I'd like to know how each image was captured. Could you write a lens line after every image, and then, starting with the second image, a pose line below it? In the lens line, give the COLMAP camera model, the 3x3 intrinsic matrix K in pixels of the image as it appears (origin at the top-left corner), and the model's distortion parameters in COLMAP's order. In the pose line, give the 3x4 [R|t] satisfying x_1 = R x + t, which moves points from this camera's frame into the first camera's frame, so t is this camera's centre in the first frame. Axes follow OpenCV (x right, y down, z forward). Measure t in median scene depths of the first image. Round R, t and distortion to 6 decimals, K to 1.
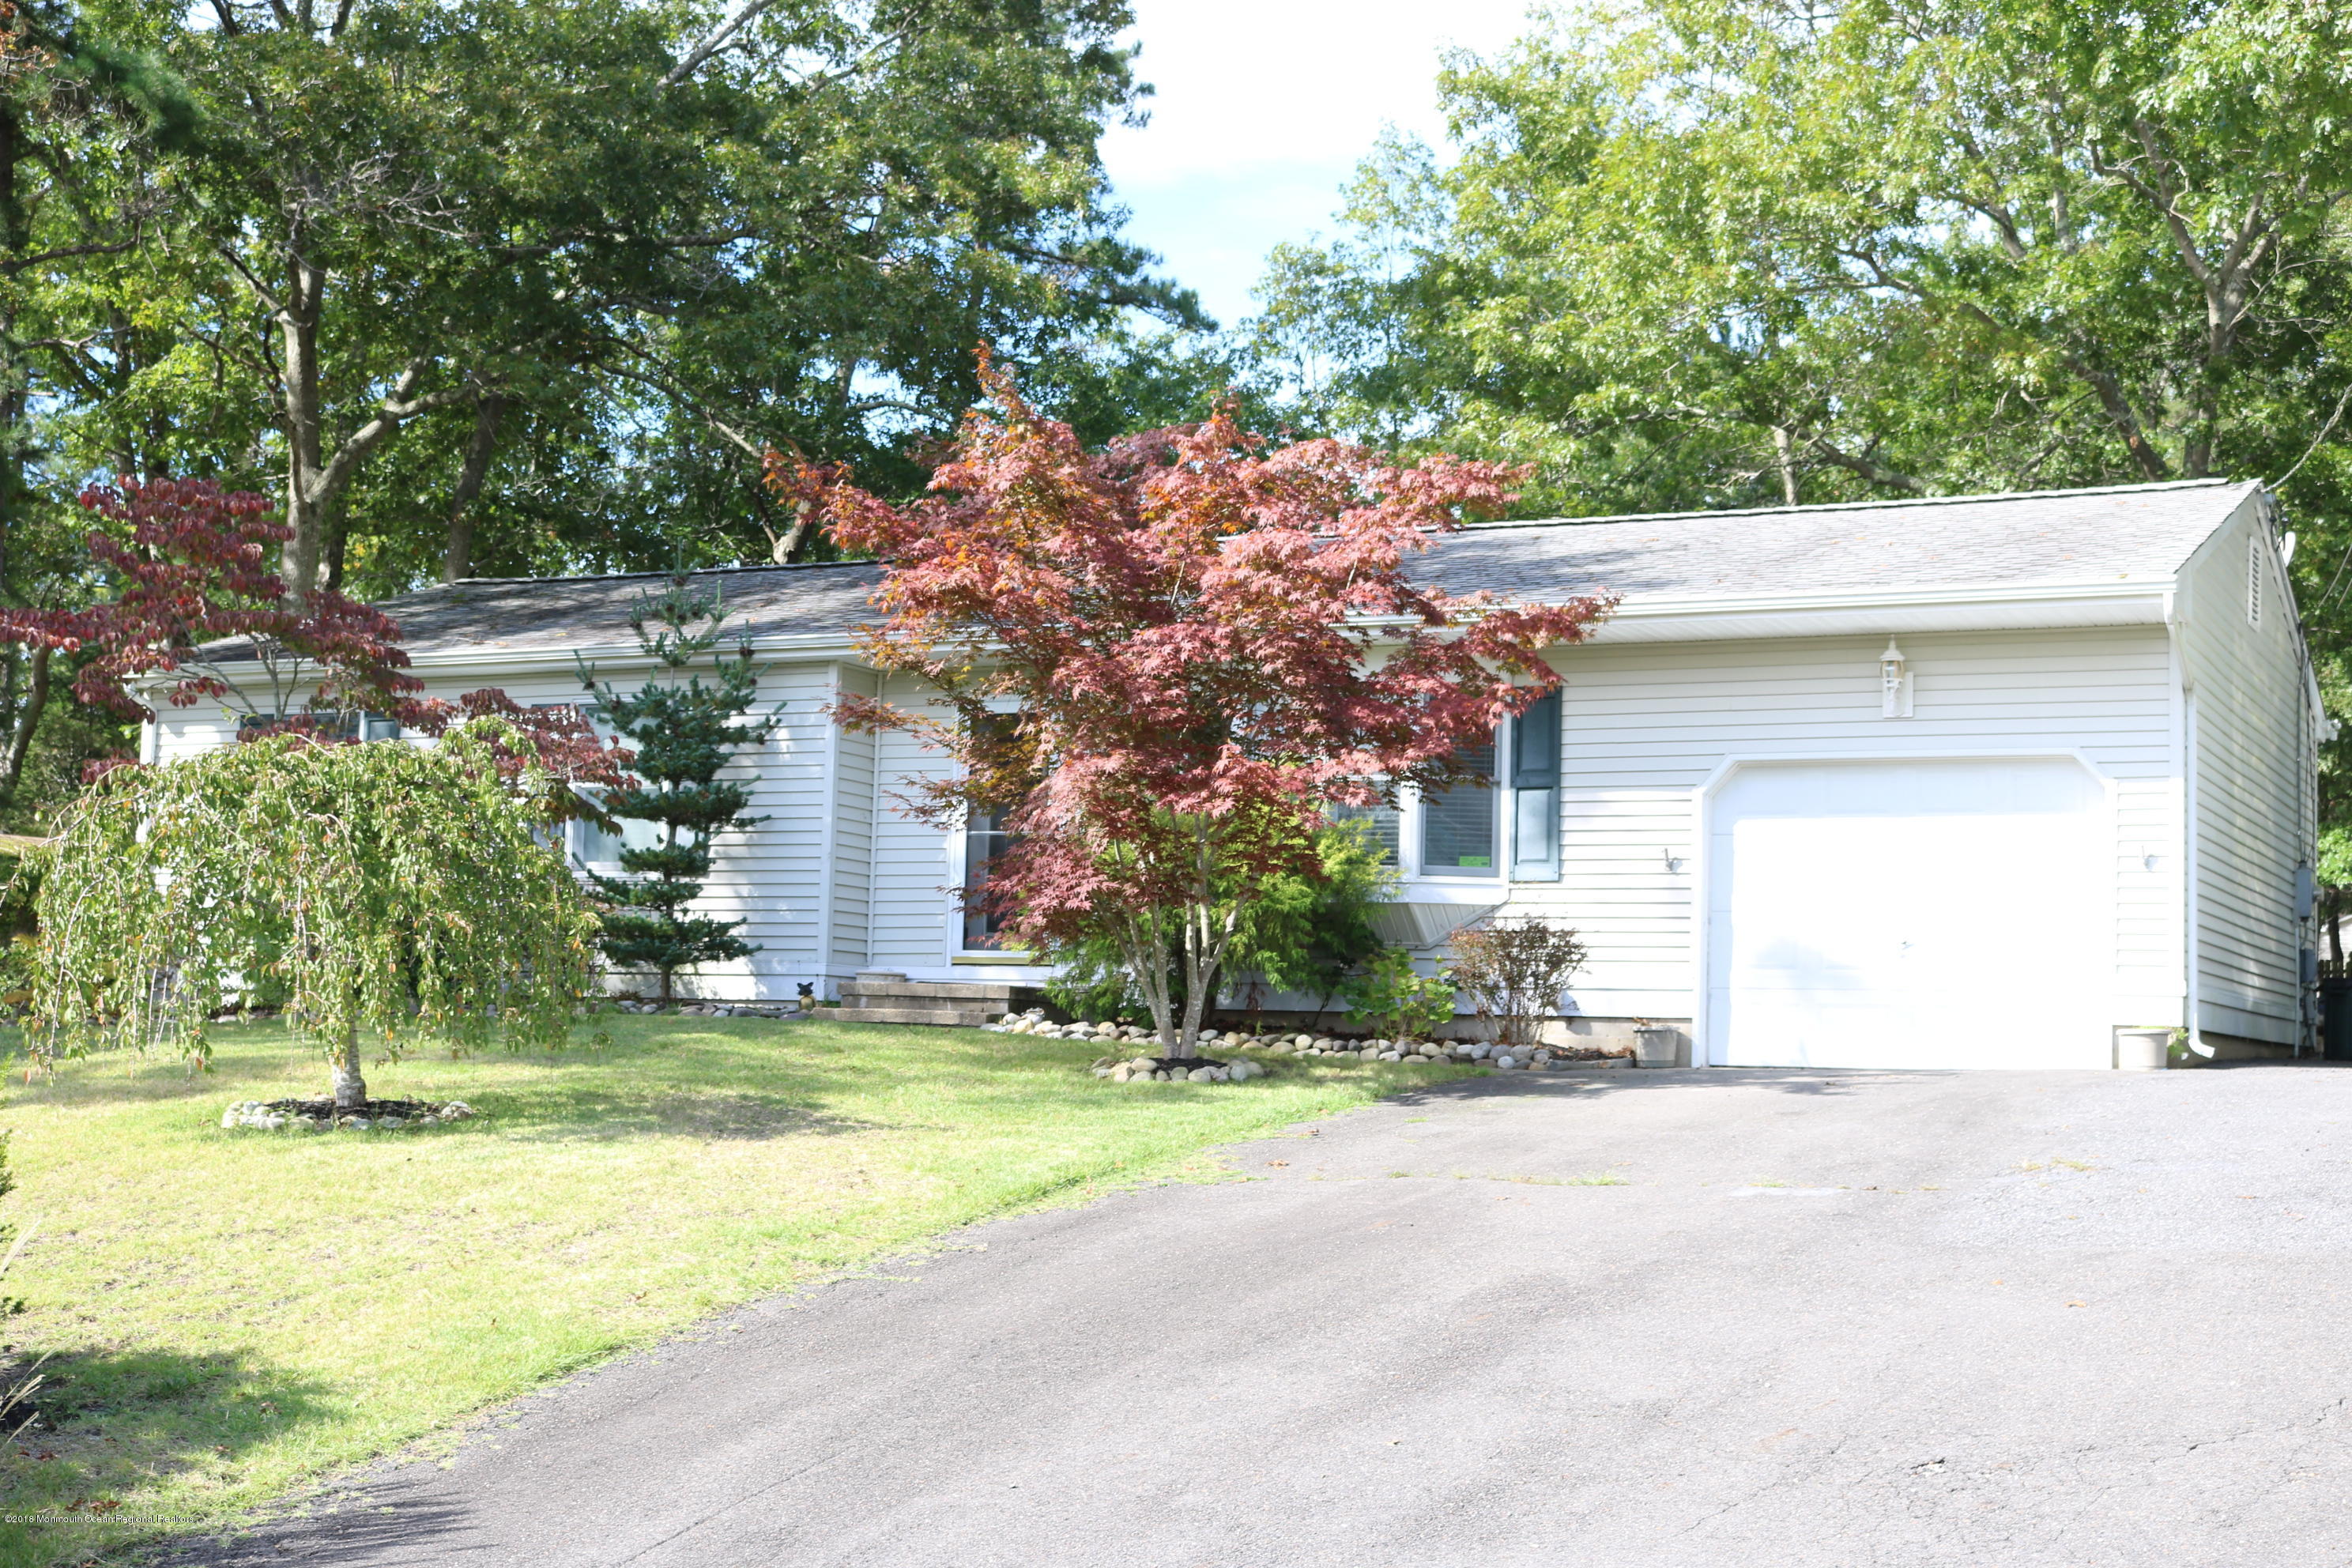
lens RADIAL K [[3220.2, 0, 1175.8], [0, 3220.2, 783.4], [0, 0, 1]] dist [-0.075424, 0.012934]
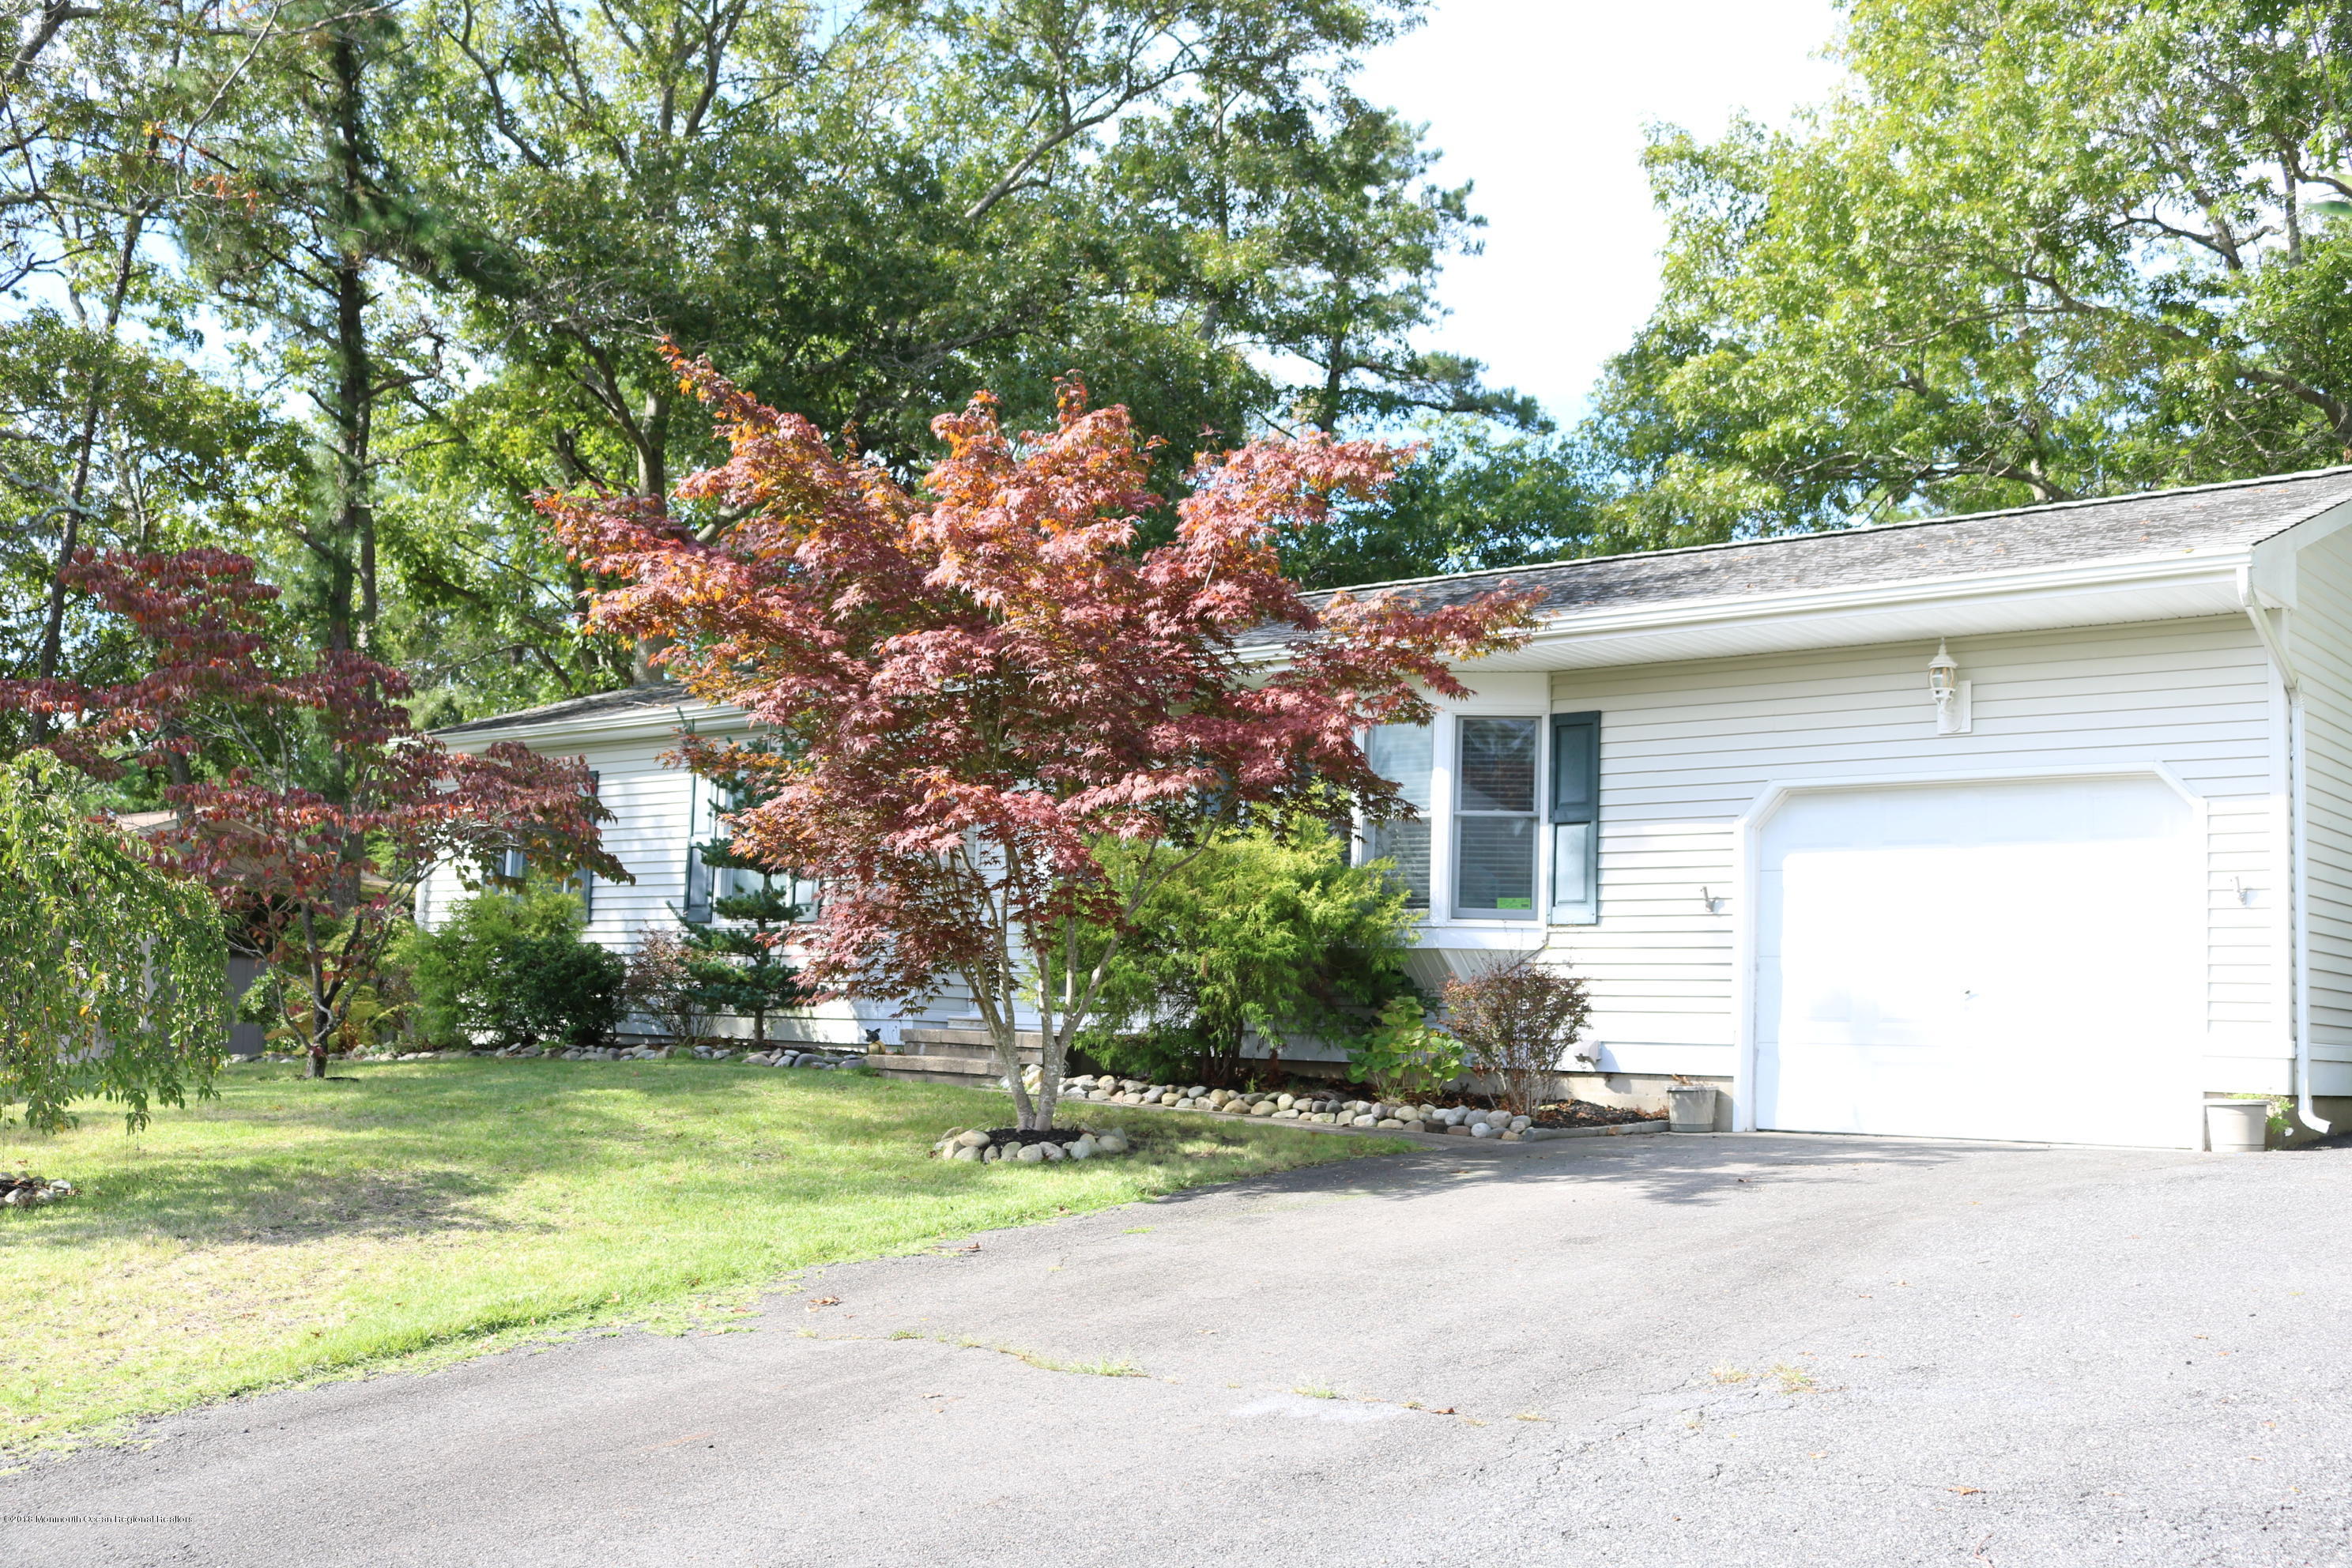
lens RADIAL K [[2399.9, 0, 1176.0], [0, 2399.9, 784.0], [0, 0, 1]] dist [-0.131523, 0.144550]
pose [[0.969371, -0.020574, -0.244740, 0.172940], [0.014549, 0.999546, -0.026400, 0.006917], [0.245172, 0.022031, 0.969229, 0.315937]]
